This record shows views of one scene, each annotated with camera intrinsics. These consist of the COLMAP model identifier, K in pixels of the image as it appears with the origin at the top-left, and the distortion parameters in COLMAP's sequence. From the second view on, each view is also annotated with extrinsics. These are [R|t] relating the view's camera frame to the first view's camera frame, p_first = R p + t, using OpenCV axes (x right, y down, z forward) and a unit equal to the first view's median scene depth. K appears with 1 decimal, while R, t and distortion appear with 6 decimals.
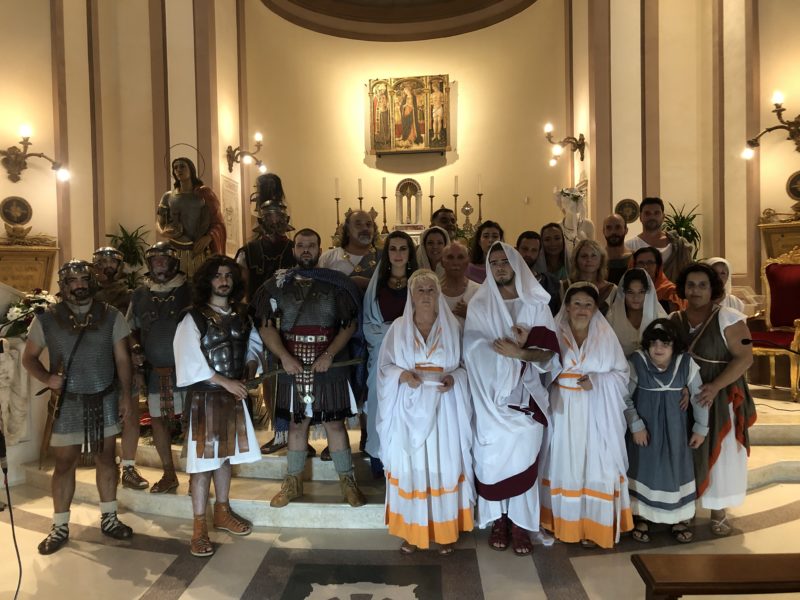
lens RADIAL K [[657.4, 0, 392.5], [0, 657.4, 302.2], [0, 0, 1]] dist [0.063956, -0.099779]
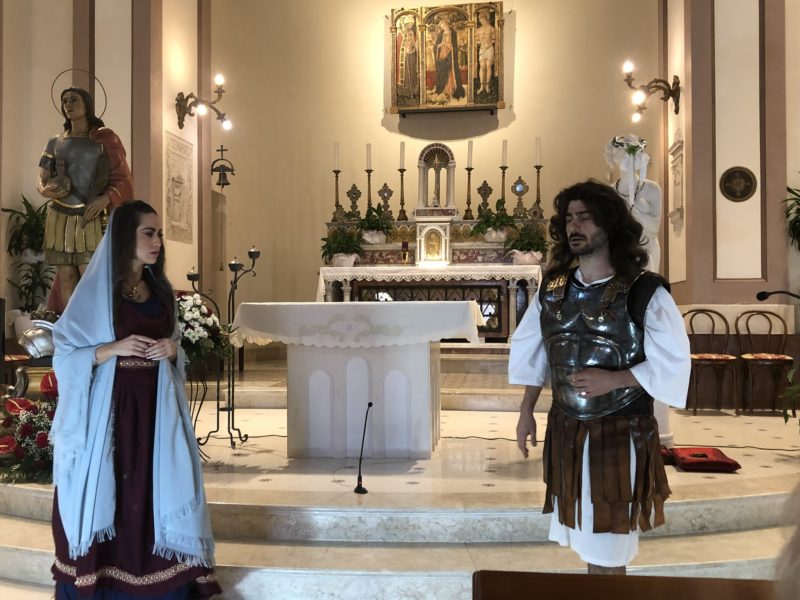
lens RADIAL K [[926.8, 0, 391.6], [0, 926.8, 288.9], [0, 0, 1]] dist [0.182275, -0.644243]
pose [[0.997290, 0.018691, -0.071153, 0.050040], [-0.022552, 0.998294, -0.053859, 0.023145], [0.070025, 0.055318, 0.996010, 0.008831]]
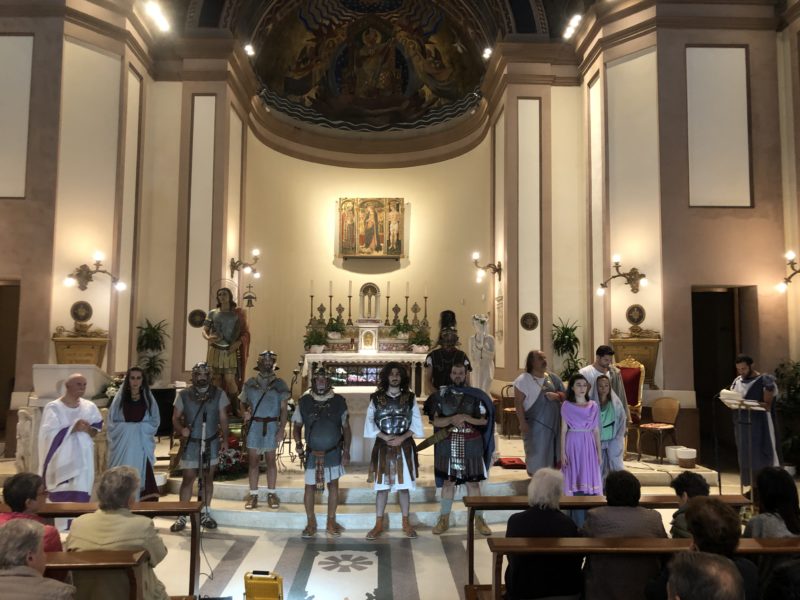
lens RADIAL K [[664.9, 0, 405.6], [0, 664.9, 301.3], [0, 0, 1]] dist [0.074130, -0.124874]
pose [[0.995292, 0.035133, 0.090331, -0.021342], [-0.025336, 0.993892, -0.107406, -0.017509], [-0.093553, 0.104611, 0.990103, -0.261331]]
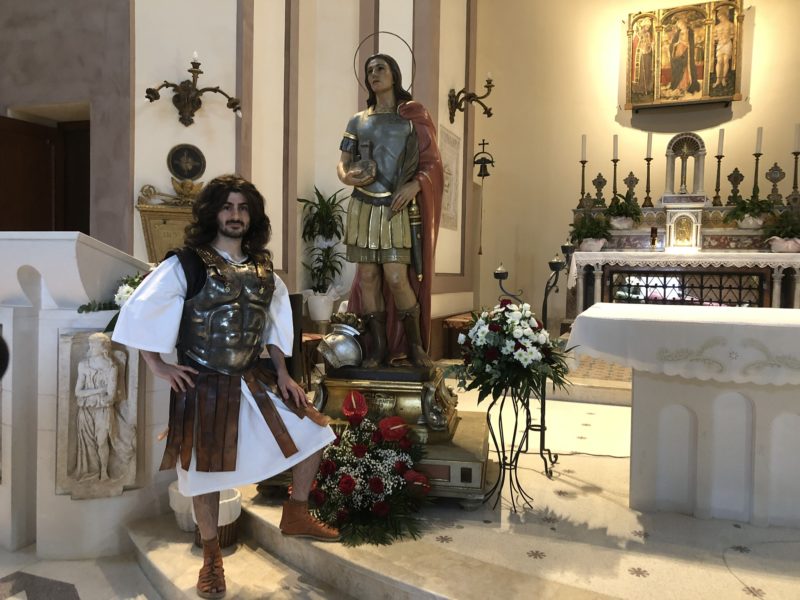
lens RADIAL K [[655.4, 0, 397.7], [0, 655.4, 289.8], [0, 0, 1]] dist [0.010945, 0.004059]
pose [[0.952059, 0.048895, -0.301983, -0.052298], [-0.048887, 0.998775, 0.007588, -0.002681], [0.301984, 0.007539, 0.953283, 0.205797]]
